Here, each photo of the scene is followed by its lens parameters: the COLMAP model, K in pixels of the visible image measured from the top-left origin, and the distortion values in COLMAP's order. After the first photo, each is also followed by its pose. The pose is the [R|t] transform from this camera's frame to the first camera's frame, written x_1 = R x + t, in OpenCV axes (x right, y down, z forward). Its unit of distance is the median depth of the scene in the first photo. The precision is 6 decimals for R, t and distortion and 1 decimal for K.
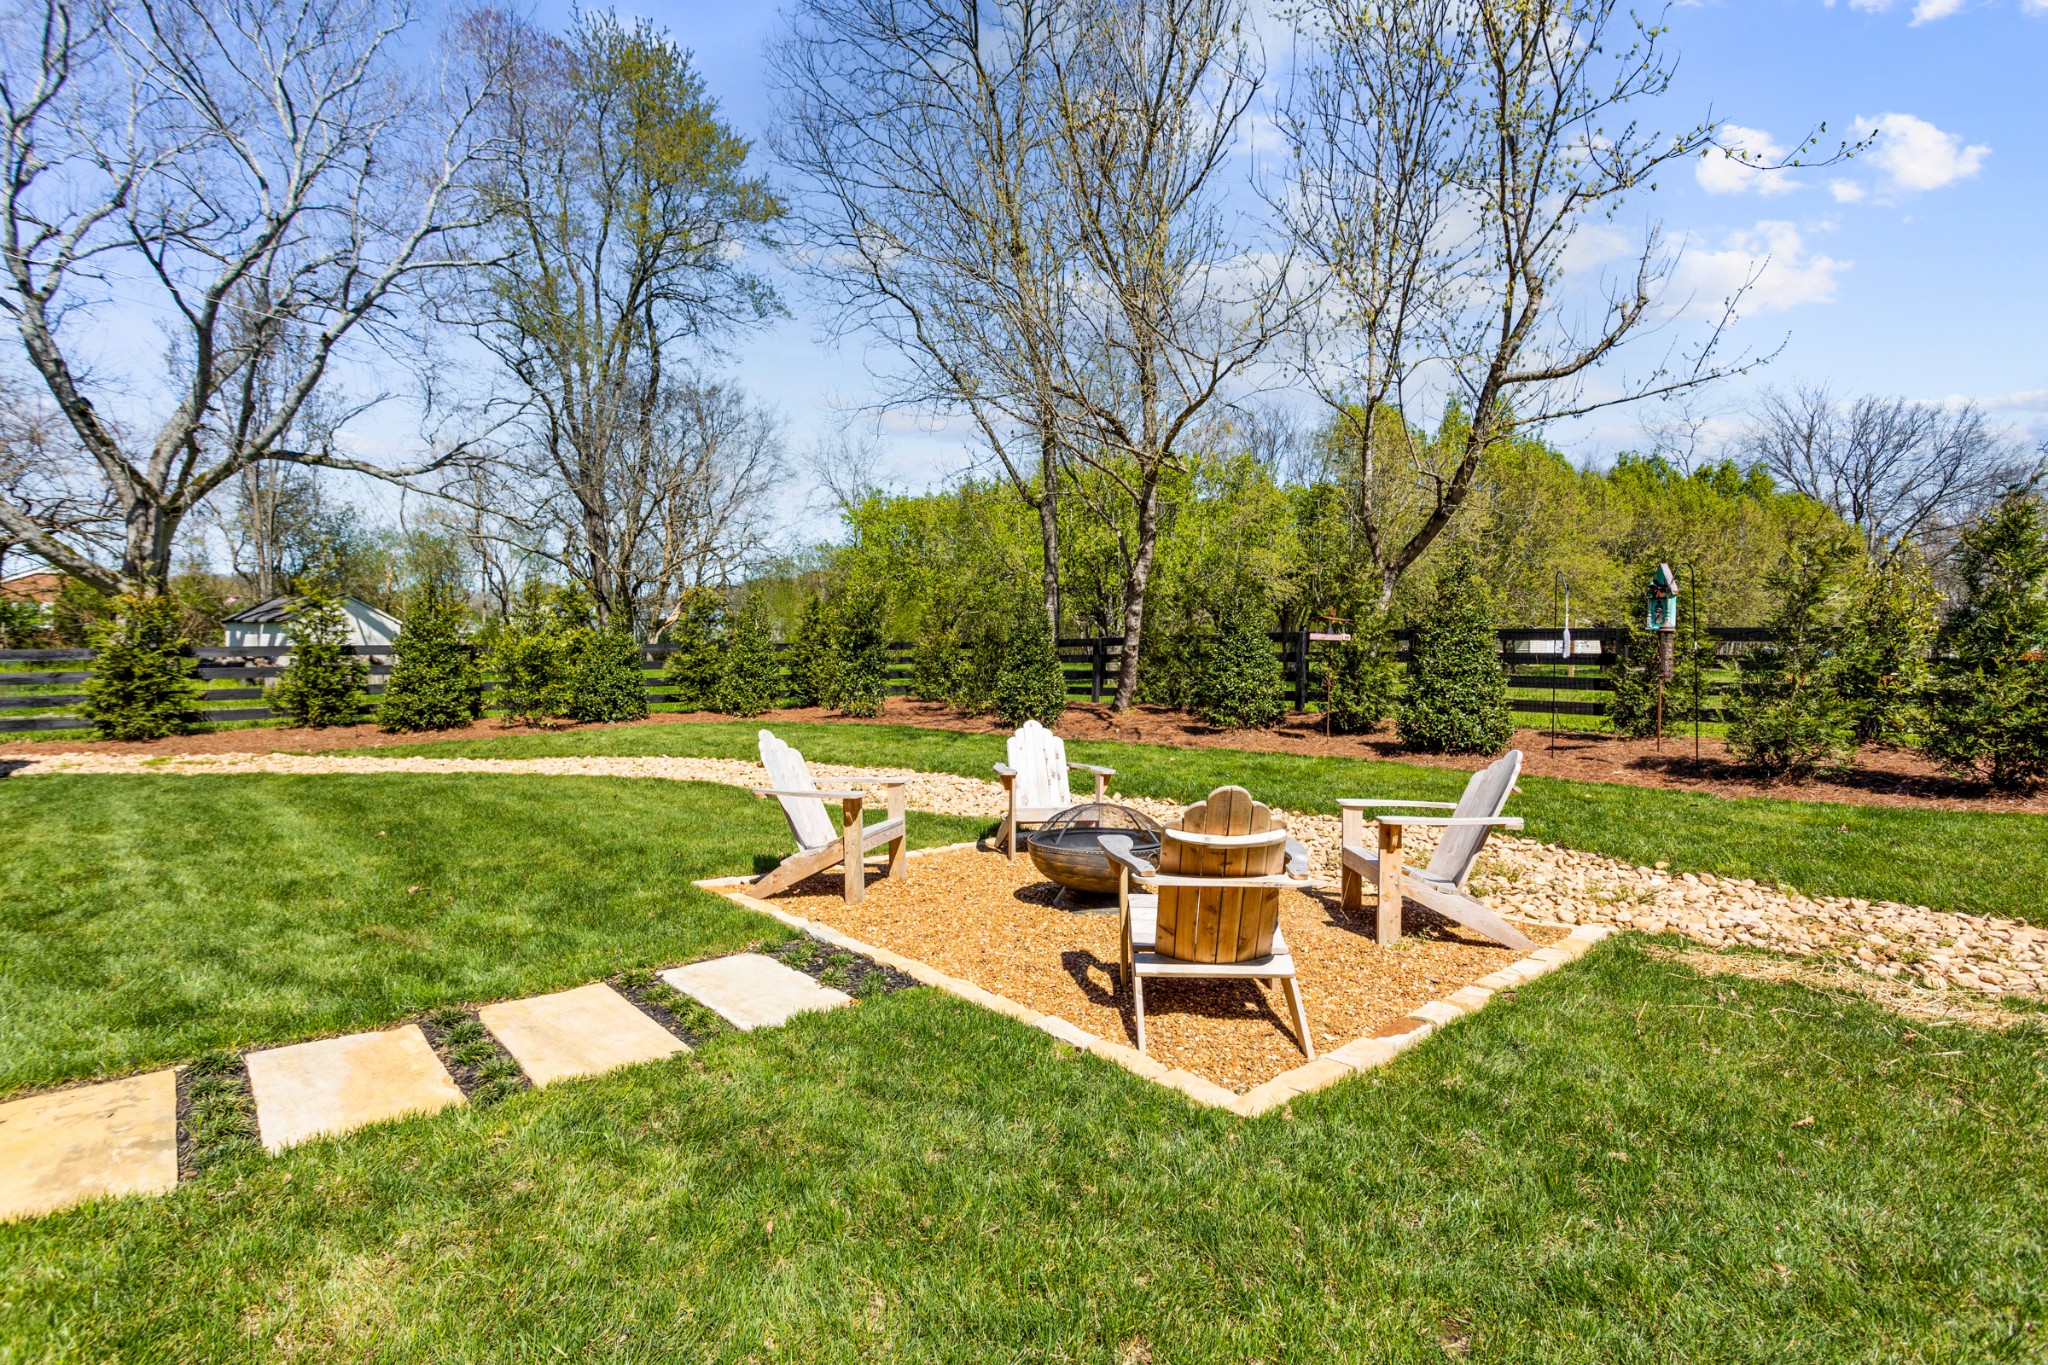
lens RADIAL K [[972.2, 0, 1027.7], [0, 972.2, 671.0], [0, 0, 1]] dist [-0.000414, -0.000181]
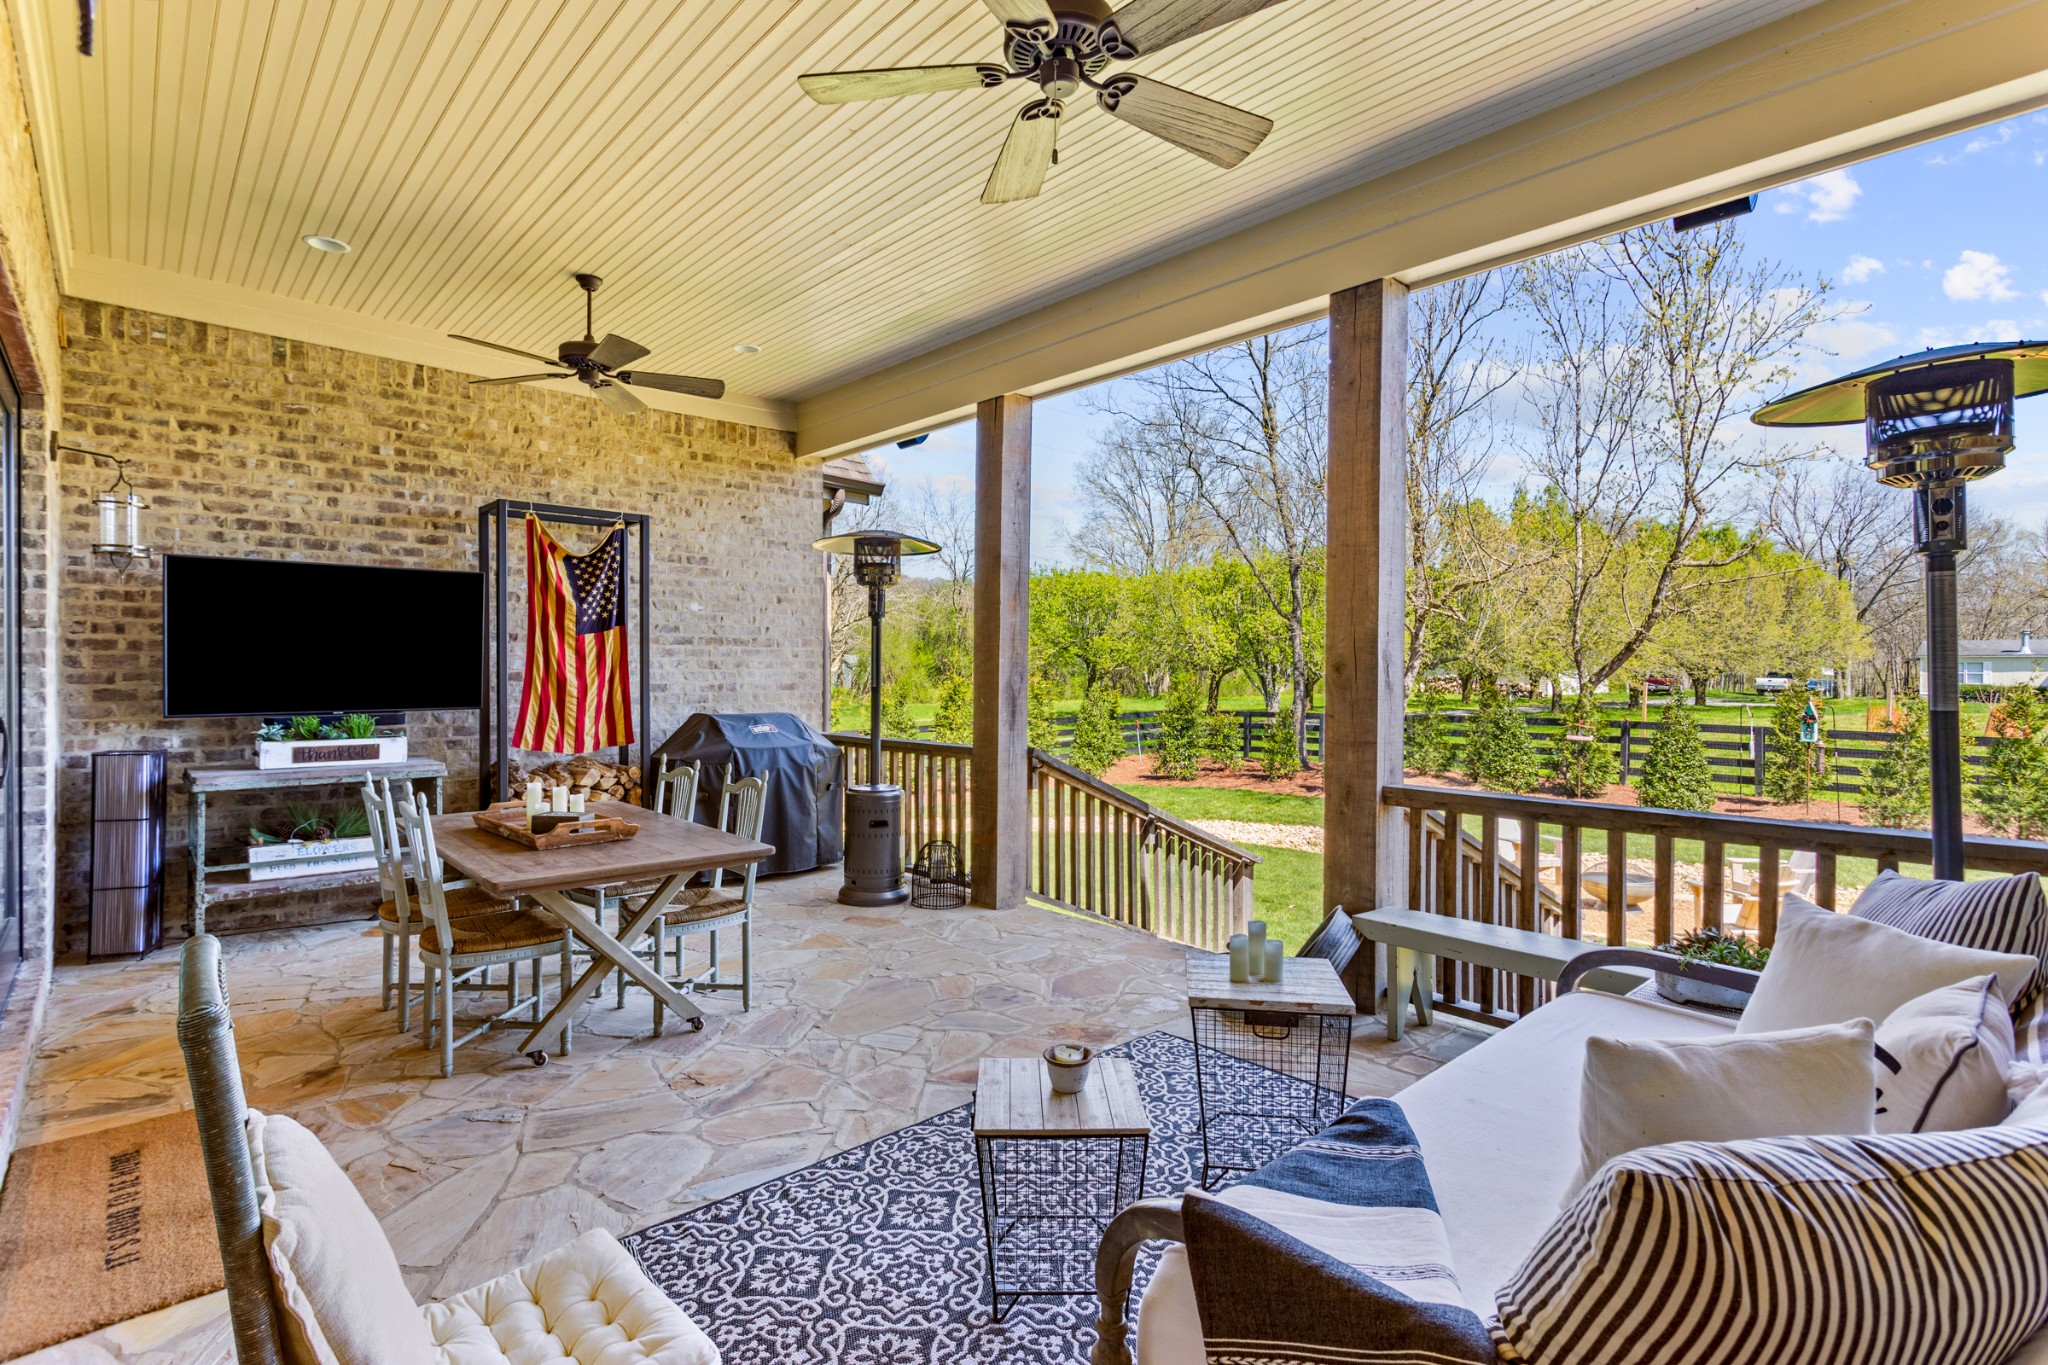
lens RADIAL K [[972.2, 0, 1020.2], [0, 972.2, 685.1], [0, 0, 1]] dist [-0.000414, -0.000181]
pose [[0.999631, -0.008867, 0.025657, -0.441828], [0.008856, 0.999961, 0.000520, -0.090337], [-0.025661, -0.000293, 0.999671, -0.375751]]
